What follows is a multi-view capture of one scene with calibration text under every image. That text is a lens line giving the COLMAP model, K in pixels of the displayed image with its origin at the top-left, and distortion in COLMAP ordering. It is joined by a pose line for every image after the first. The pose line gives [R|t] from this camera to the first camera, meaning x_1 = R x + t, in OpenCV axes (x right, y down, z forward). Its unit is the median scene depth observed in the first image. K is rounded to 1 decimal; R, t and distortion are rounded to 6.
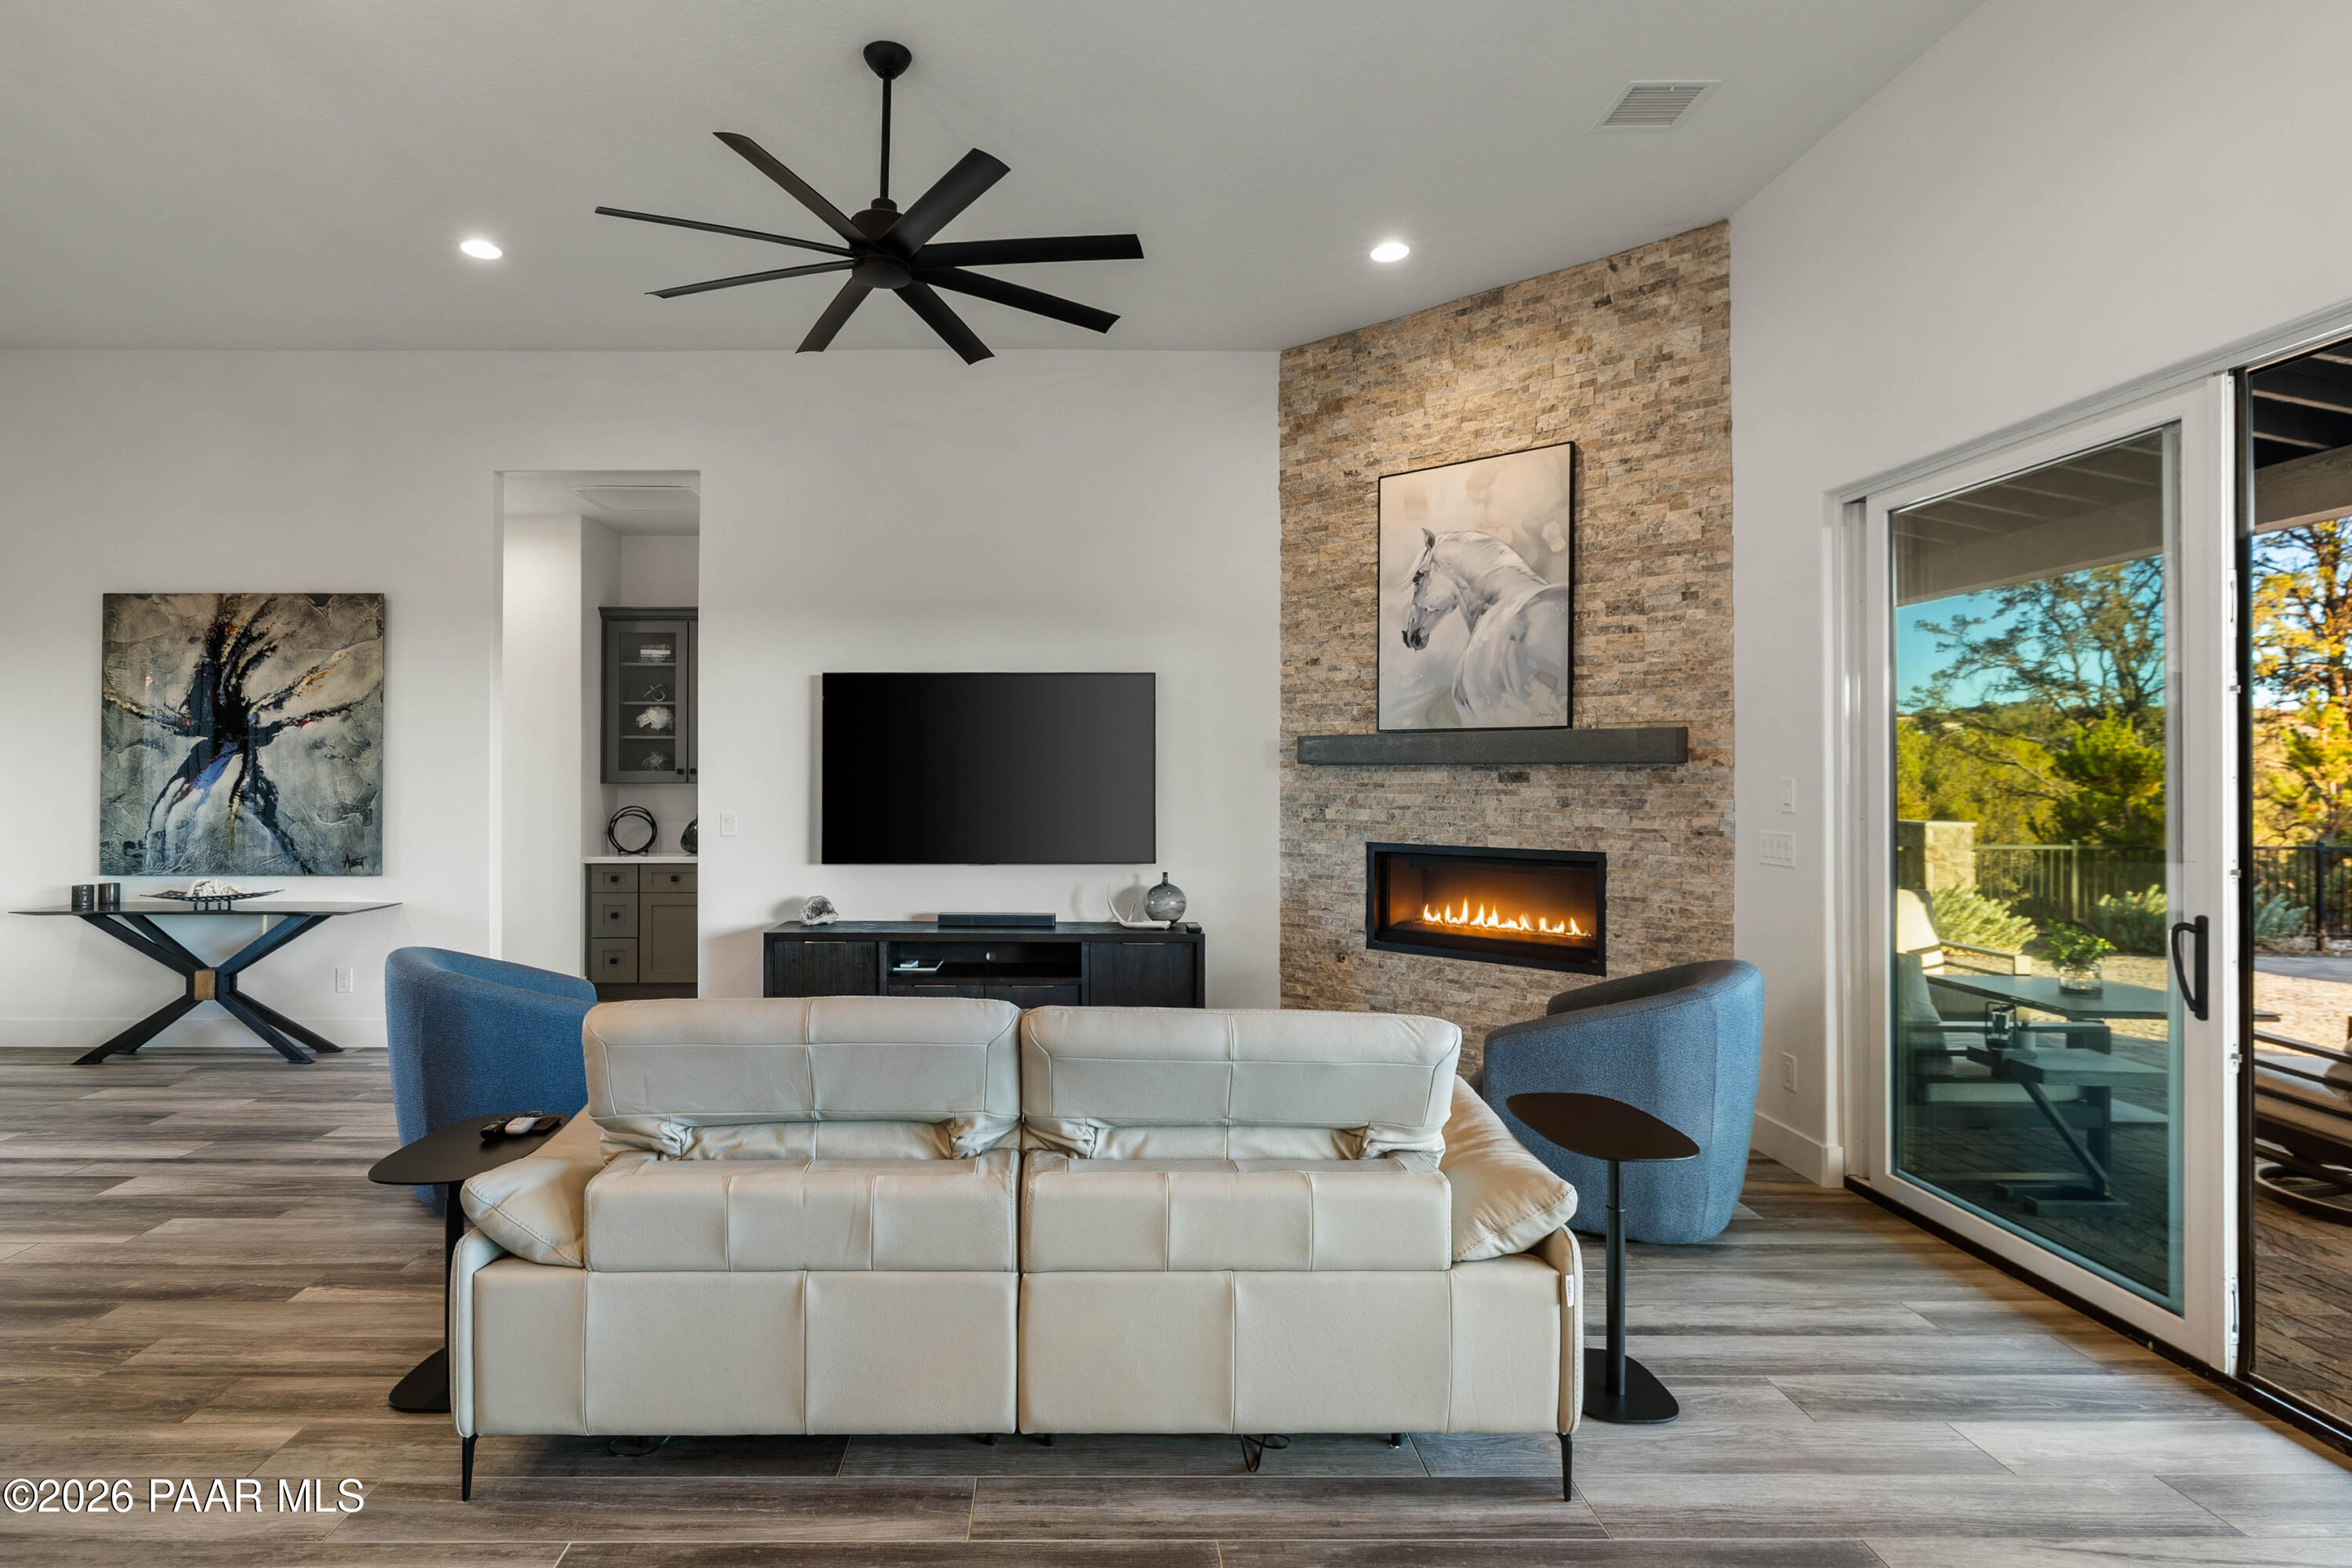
lens RADIAL K [[1199.5, 0, 1074.7], [0, 1199.5, 763.6], [0, 0, 1]] dist [-0.002027, 0.000339]
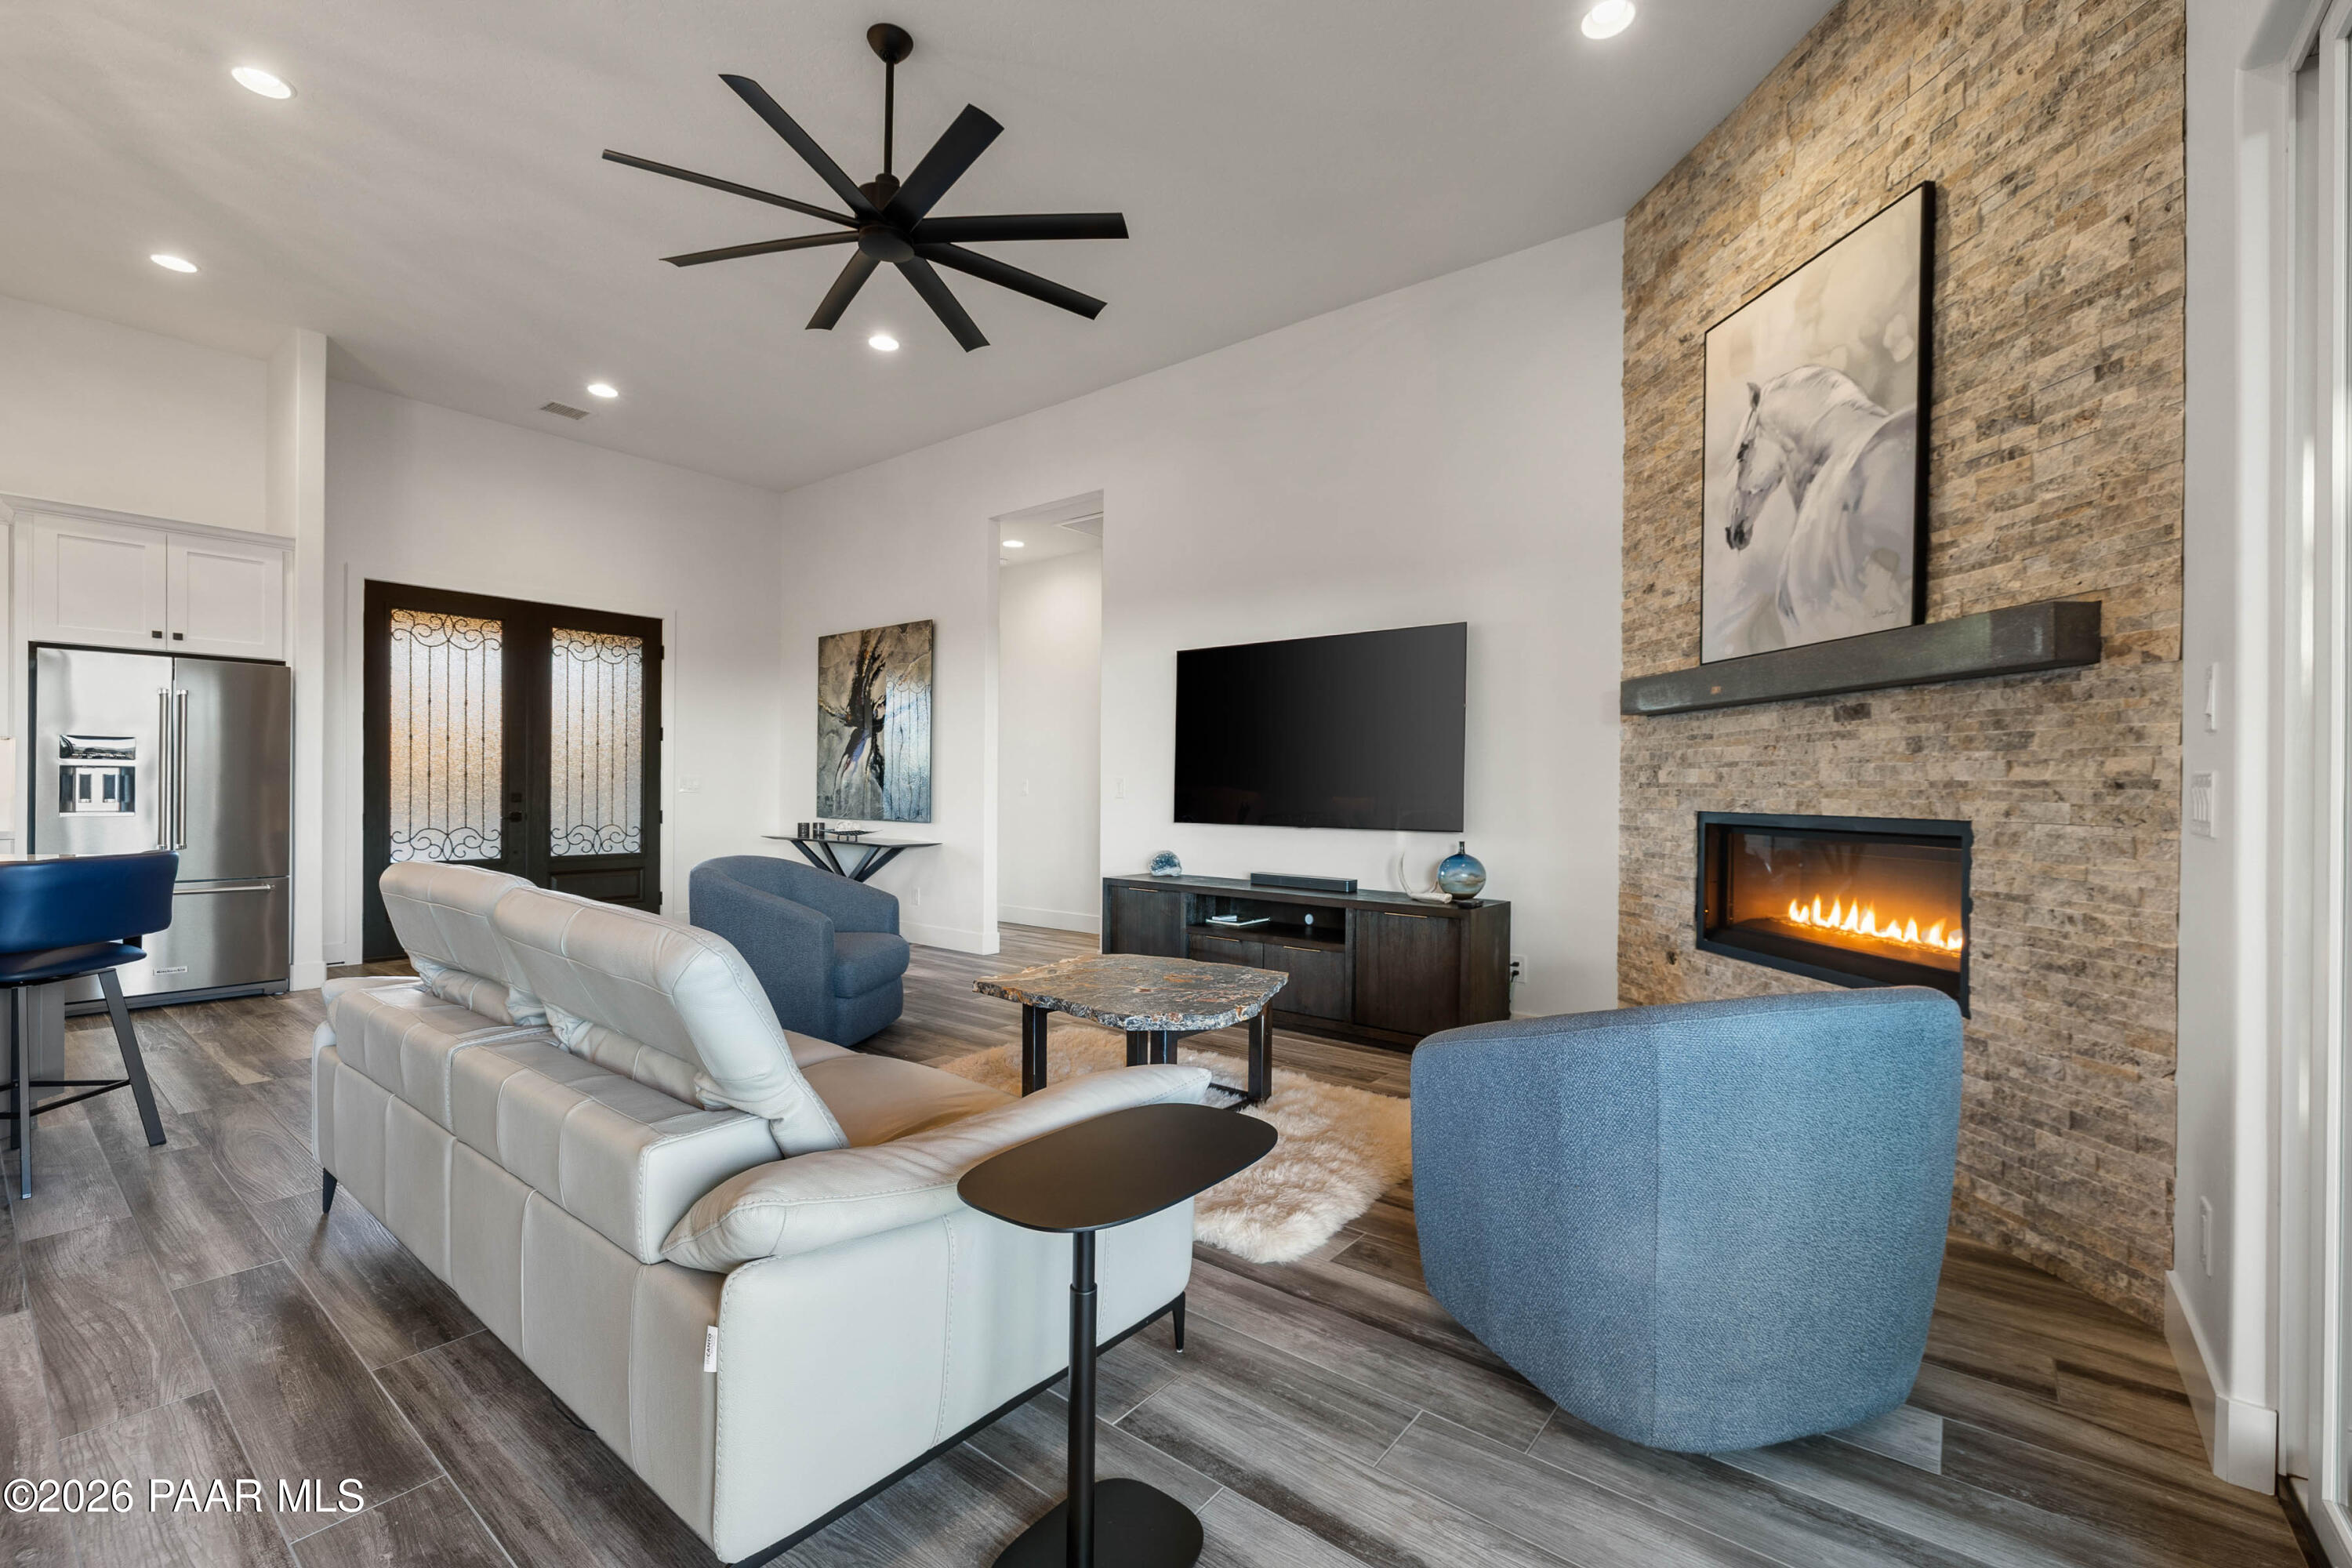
lens RADIAL K [[995.5, 0, 1167.1], [0, 995.5, 788.4], [0, 0, 1]] dist [0.000615, -0.000266]
pose [[0.778203, 0.006723, -0.627977, 0.411555], [-0.002437, 0.999967, 0.007685, 0.050371], [0.628008, -0.004451, 0.778194, 0.309635]]
